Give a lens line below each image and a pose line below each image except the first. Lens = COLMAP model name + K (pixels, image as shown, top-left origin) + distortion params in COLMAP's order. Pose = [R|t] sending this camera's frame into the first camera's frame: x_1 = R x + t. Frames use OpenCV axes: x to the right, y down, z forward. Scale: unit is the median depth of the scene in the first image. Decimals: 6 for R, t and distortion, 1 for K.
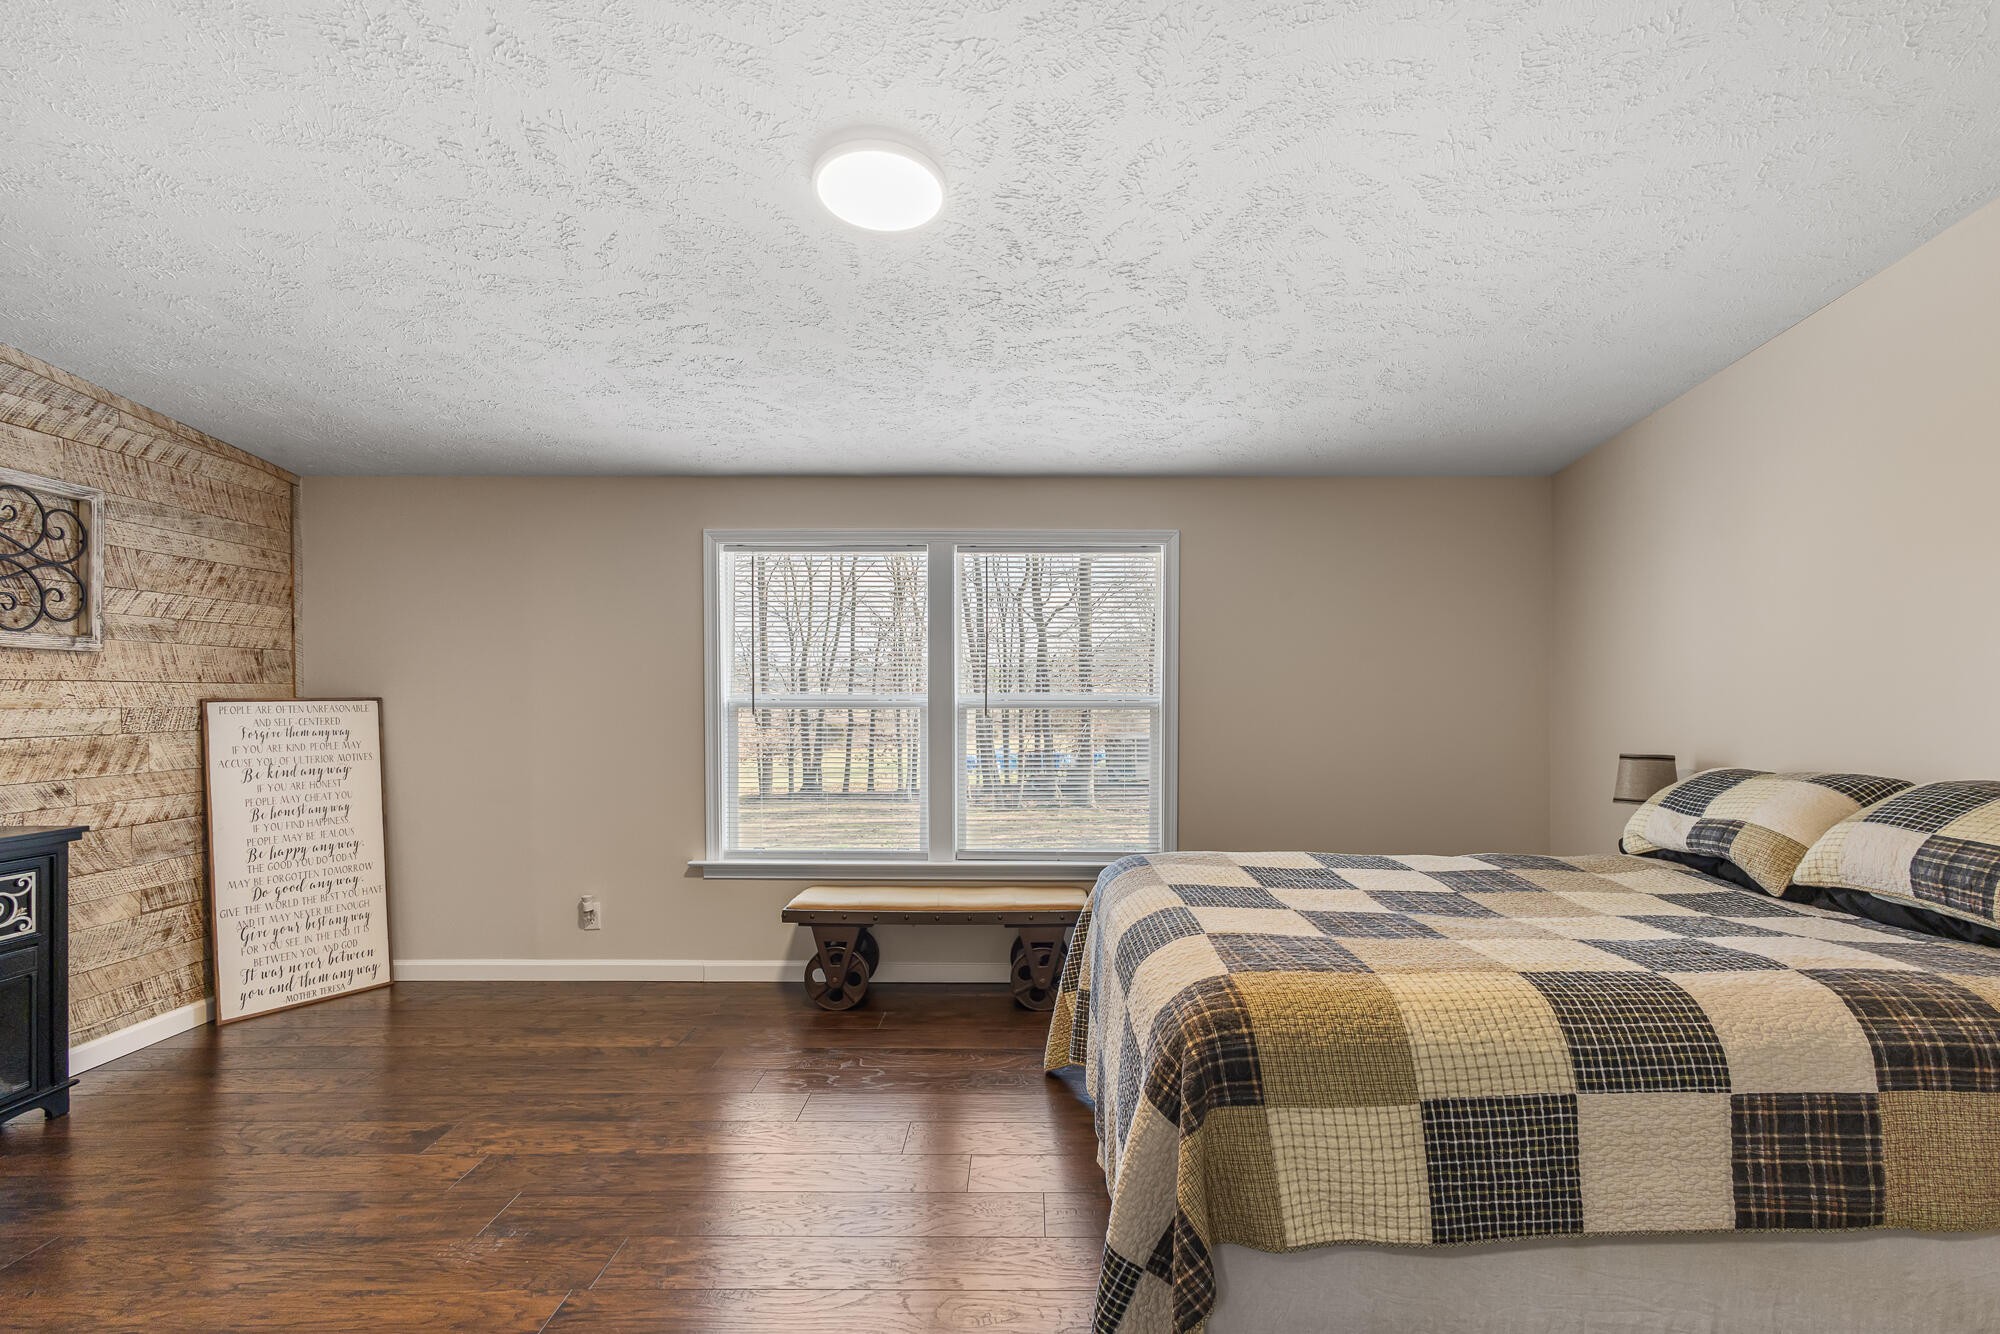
lens RADIAL K [[978.4, 0, 1032.8], [0, 978.4, 701.5], [0, 0, 1]] dist [0.001065, 0.000898]
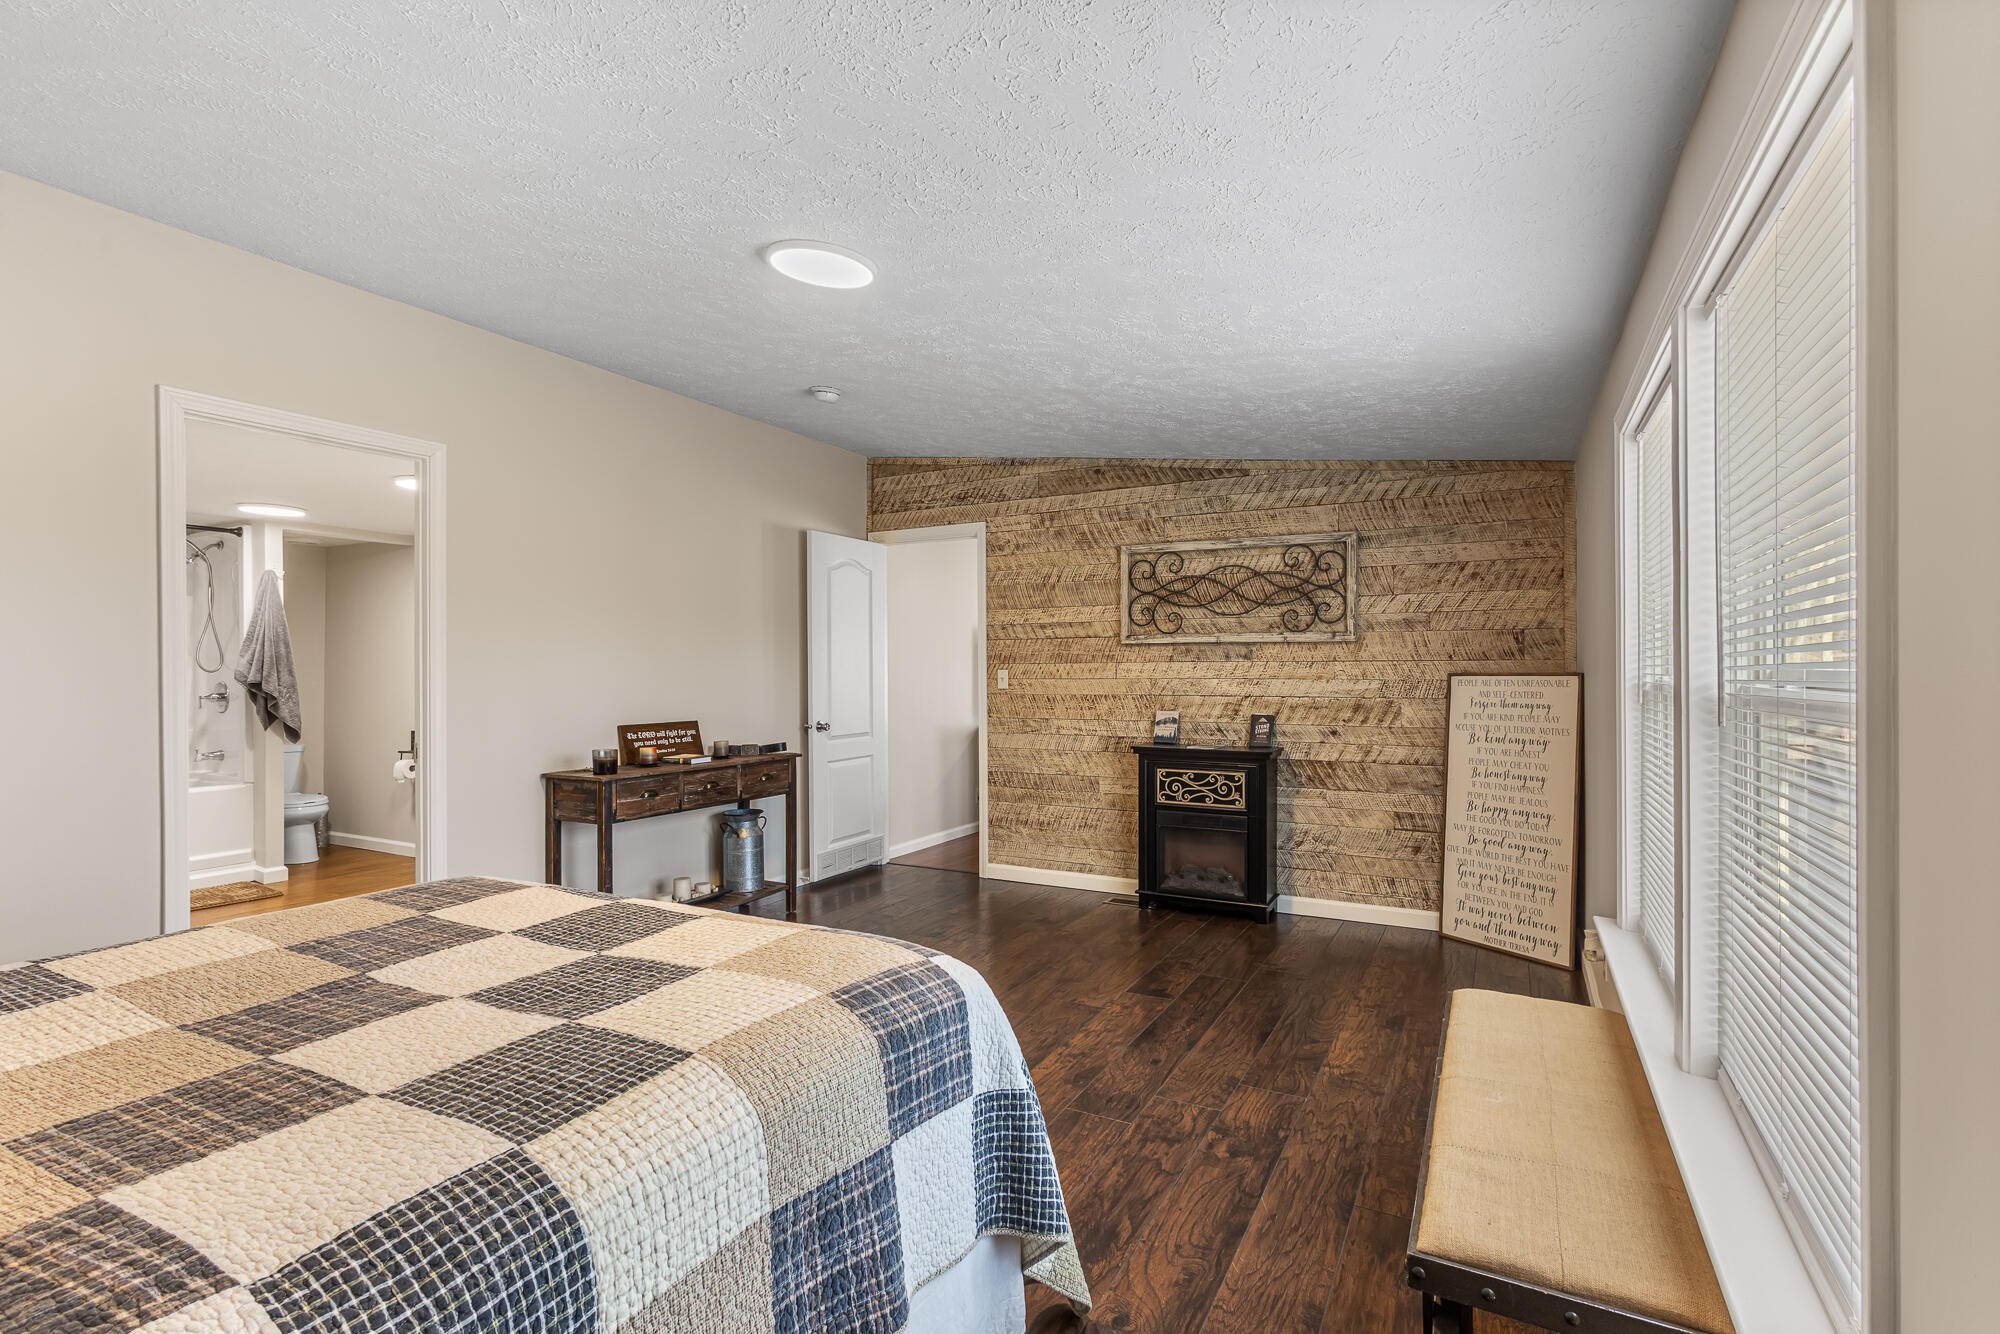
lens RADIAL K [[918.1, 0, 1000.0], [0, 918.1, 667.0], [0, 0, 1]] dist [0.000518, 0.000369]
pose [[-0.479325, -0.000385, -0.877638, 0.452439], [-0.002152, 0.999997, 0.000737, -0.010279], [0.877635, 0.002242, -0.479324, 1.043509]]
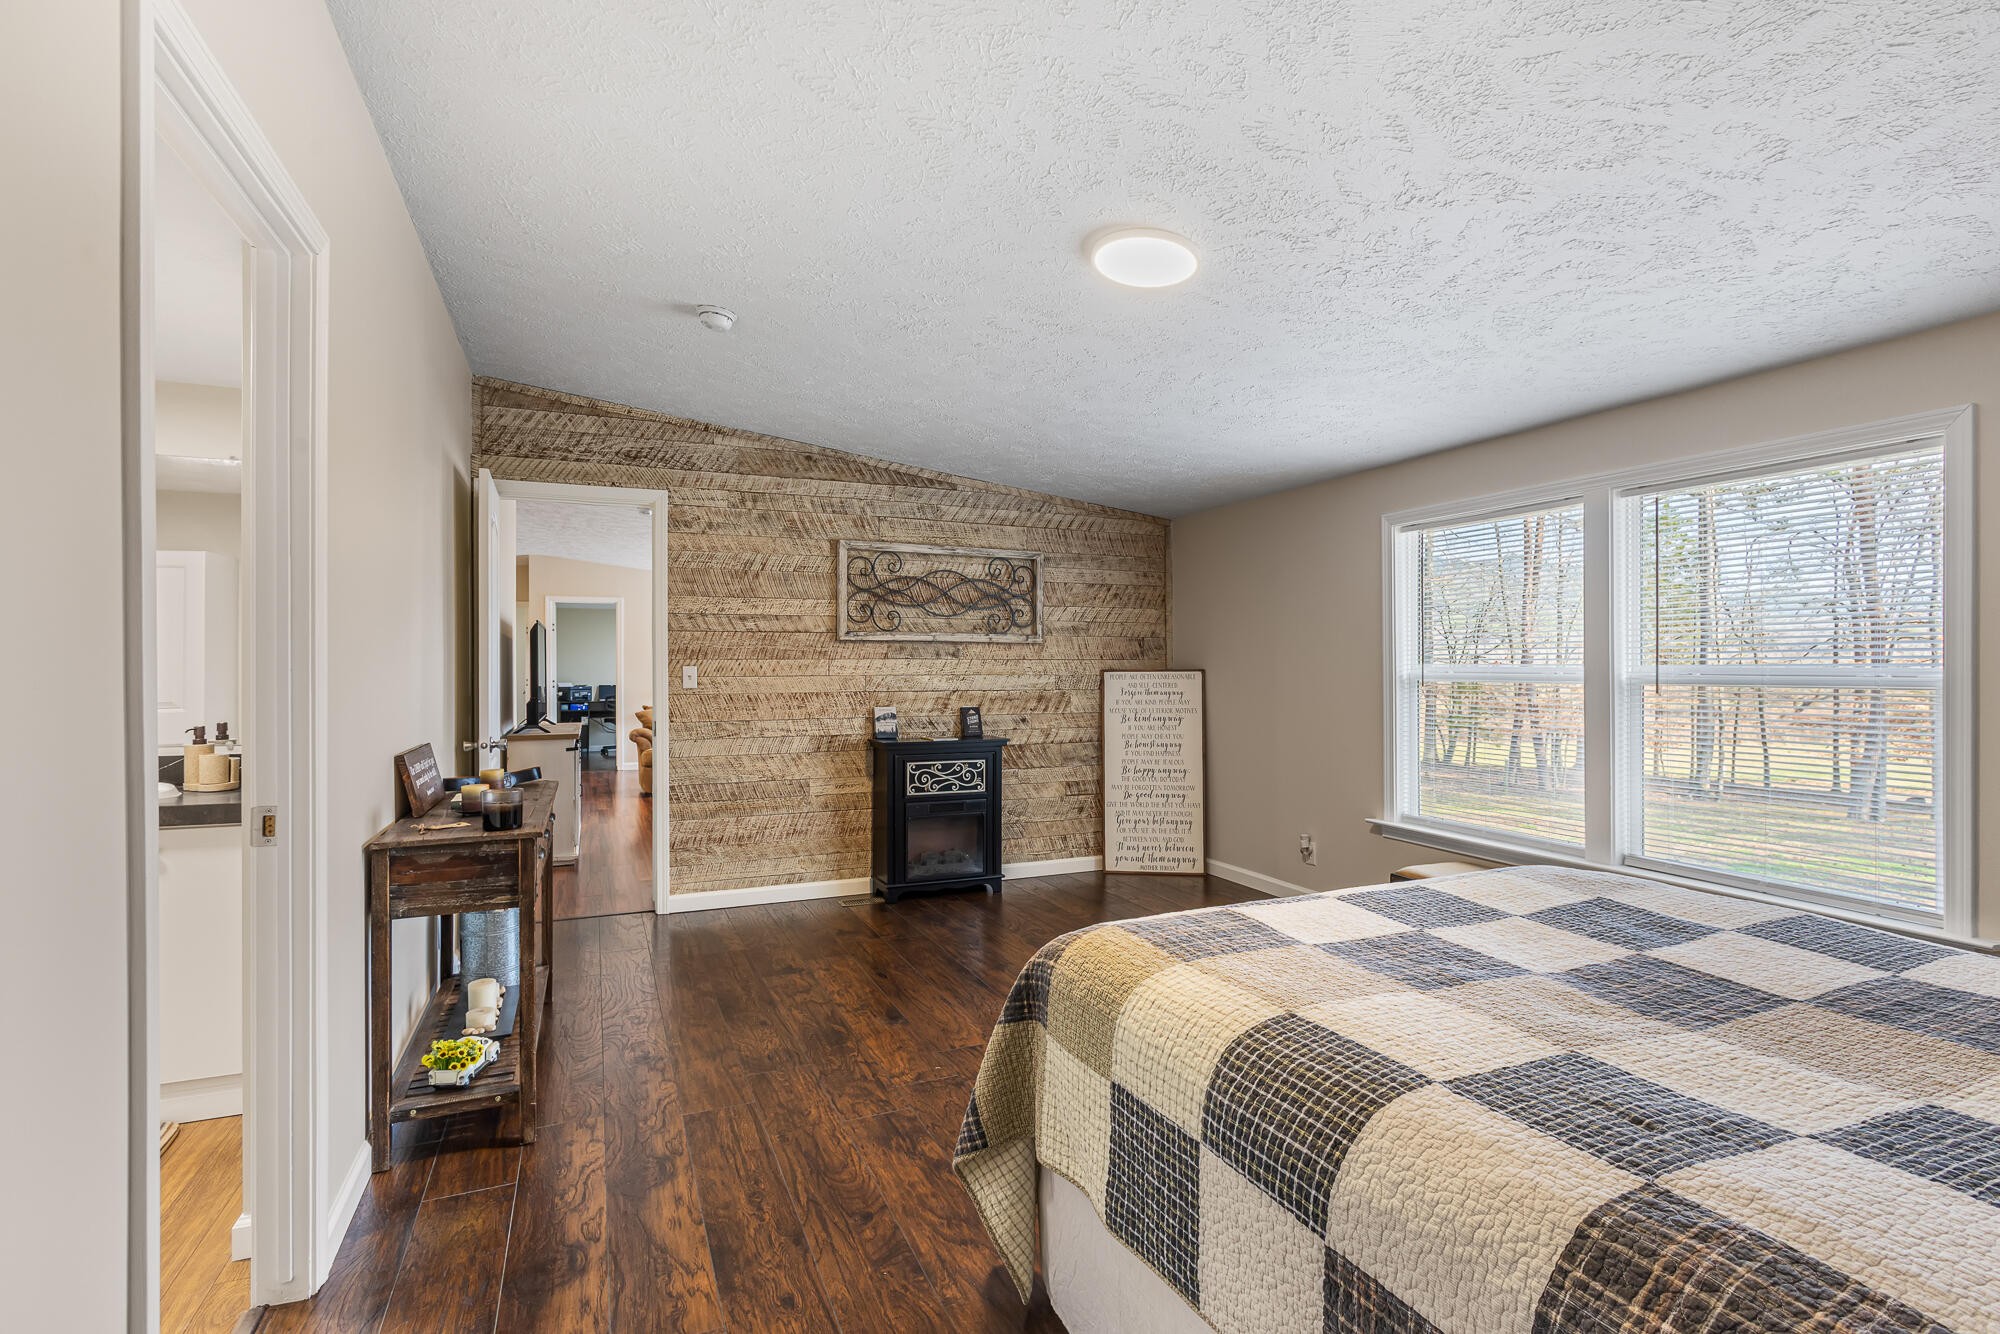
lens RADIAL K [[946.6, 0, 983.7], [0, 946.6, 661.3], [0, 0, 1]] dist [-0.001042, 0.000313]
pose [[0.385471, -0.004885, -0.922707, 0.516500], [-0.005208, 0.999959, -0.007470, -0.003896], [0.922705, 0.007685, 0.385430, 0.211380]]
